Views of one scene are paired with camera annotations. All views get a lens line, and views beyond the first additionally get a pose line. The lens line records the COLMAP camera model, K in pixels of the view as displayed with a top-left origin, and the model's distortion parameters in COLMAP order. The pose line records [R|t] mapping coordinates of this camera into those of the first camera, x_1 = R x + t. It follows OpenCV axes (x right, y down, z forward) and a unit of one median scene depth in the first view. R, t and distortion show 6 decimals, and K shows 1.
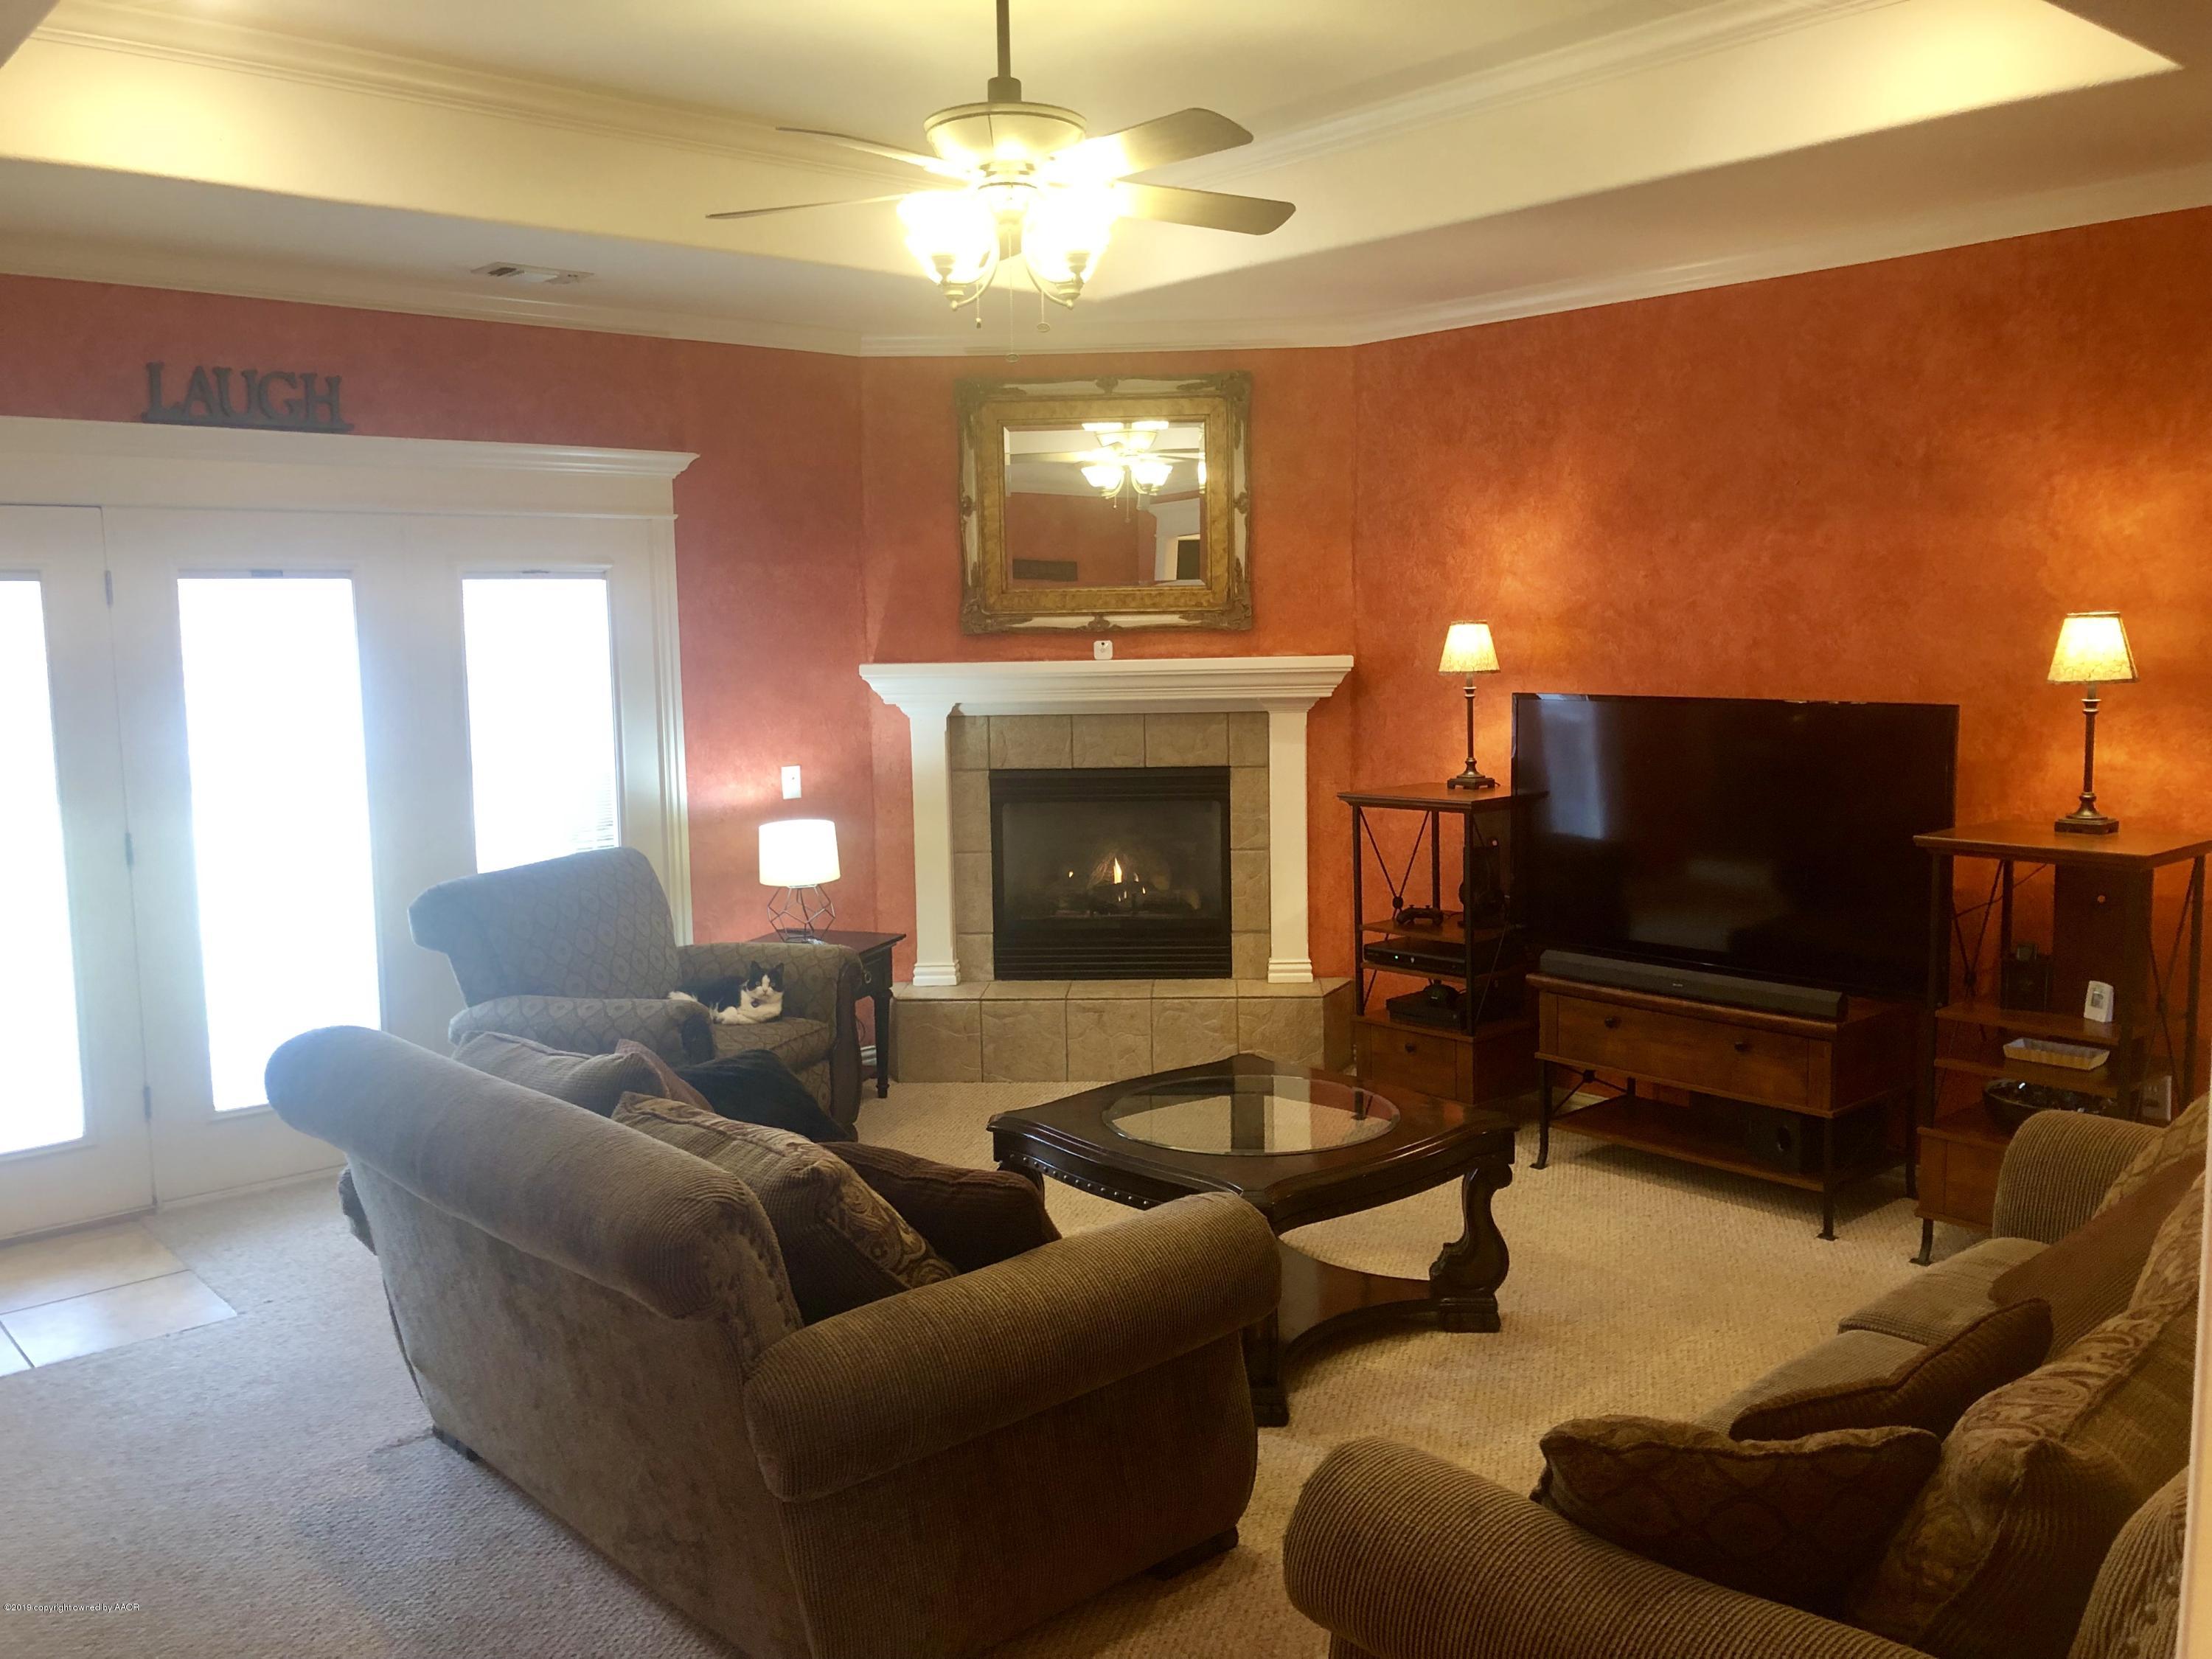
lens RADIAL K [[1837.5, 0, 1110.1], [0, 1837.5, 841.4], [0, 0, 1]] dist [0.064883, -0.076226]
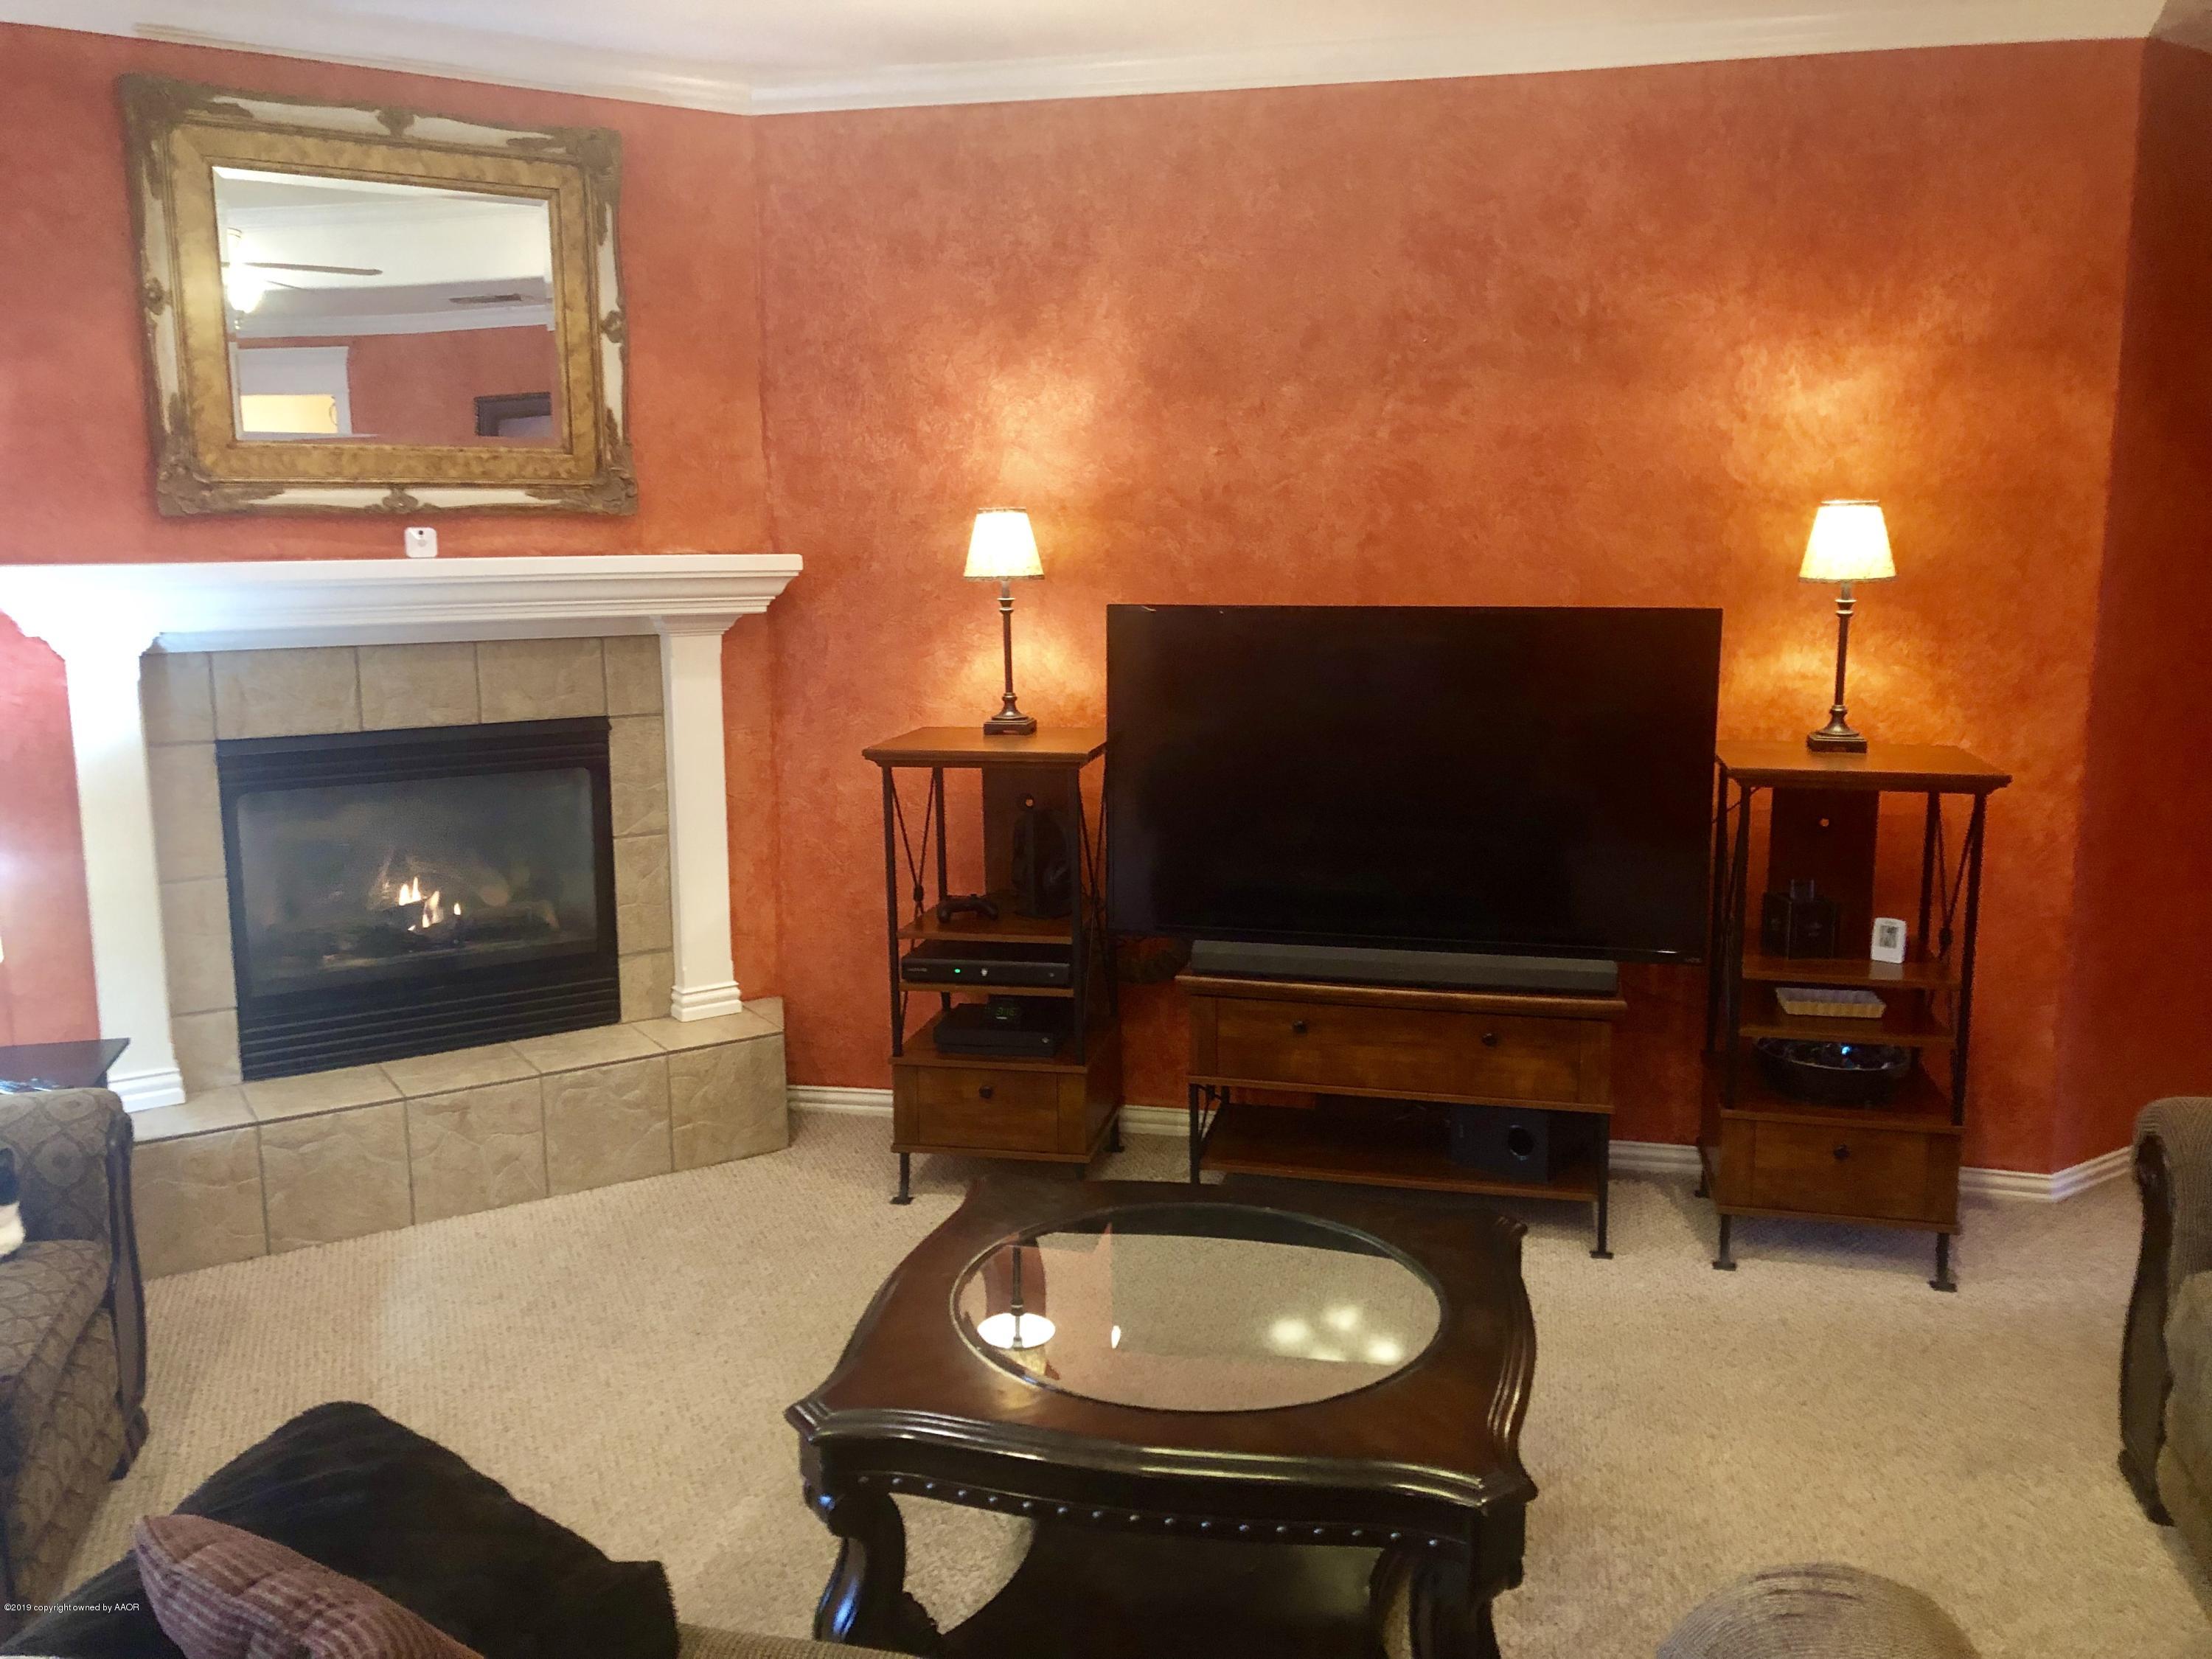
lens RADIAL K [[1837.5, 0, 1106.2], [0, 1837.5, 807.2], [0, 0, 1]] dist [0.064883, -0.076226]
pose [[0.808597, -0.077335, 0.583258, -0.207682], [0.062248, 0.997005, 0.045896, -0.030184], [-0.585060, -0.000804, 0.810989, 0.369458]]
